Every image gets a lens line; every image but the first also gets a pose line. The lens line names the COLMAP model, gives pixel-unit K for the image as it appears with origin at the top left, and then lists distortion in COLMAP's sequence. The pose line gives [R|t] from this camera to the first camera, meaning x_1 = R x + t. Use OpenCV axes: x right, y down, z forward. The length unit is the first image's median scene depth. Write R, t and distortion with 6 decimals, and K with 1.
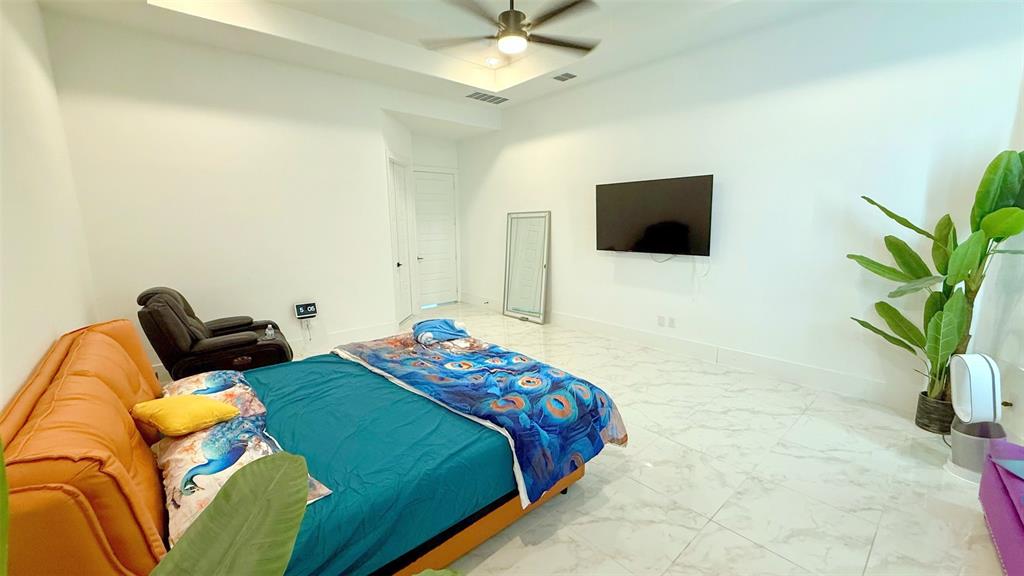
lens RADIAL K [[409.4, 0, 509.8], [0, 409.4, 287.2], [0, 0, 1]] dist [0.003425, 0.000196]
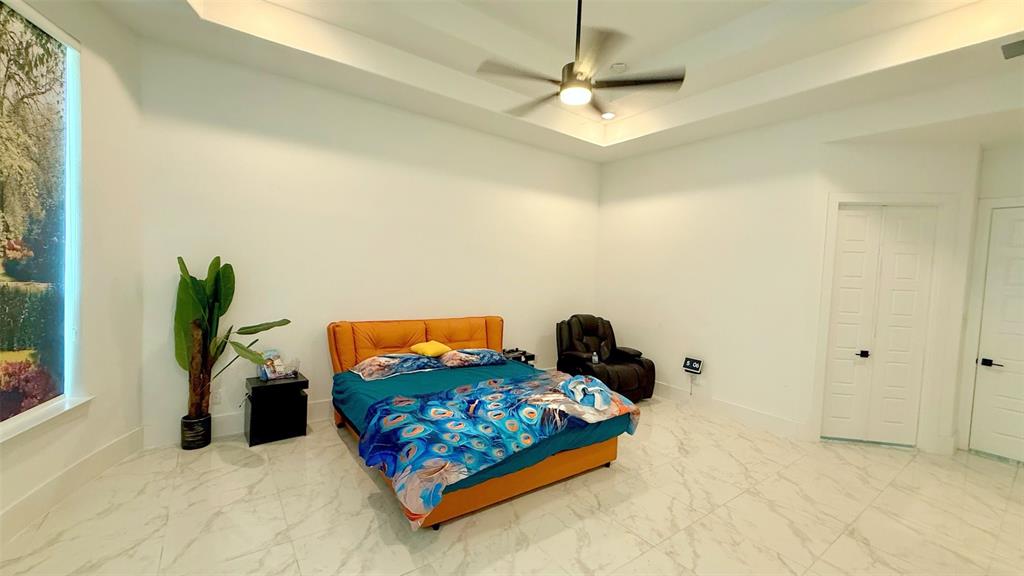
lens RADIAL K [[409.4, 0, 509.8], [0, 409.4, 288.4], [0, 0, 1]] dist [0.003425, 0.000196]
pose [[-0.104049, 0.053598, -0.993127, 0.574400], [-0.200519, 0.976911, 0.073731, -0.117841], [0.974149, 0.206812, -0.090899, 0.605100]]
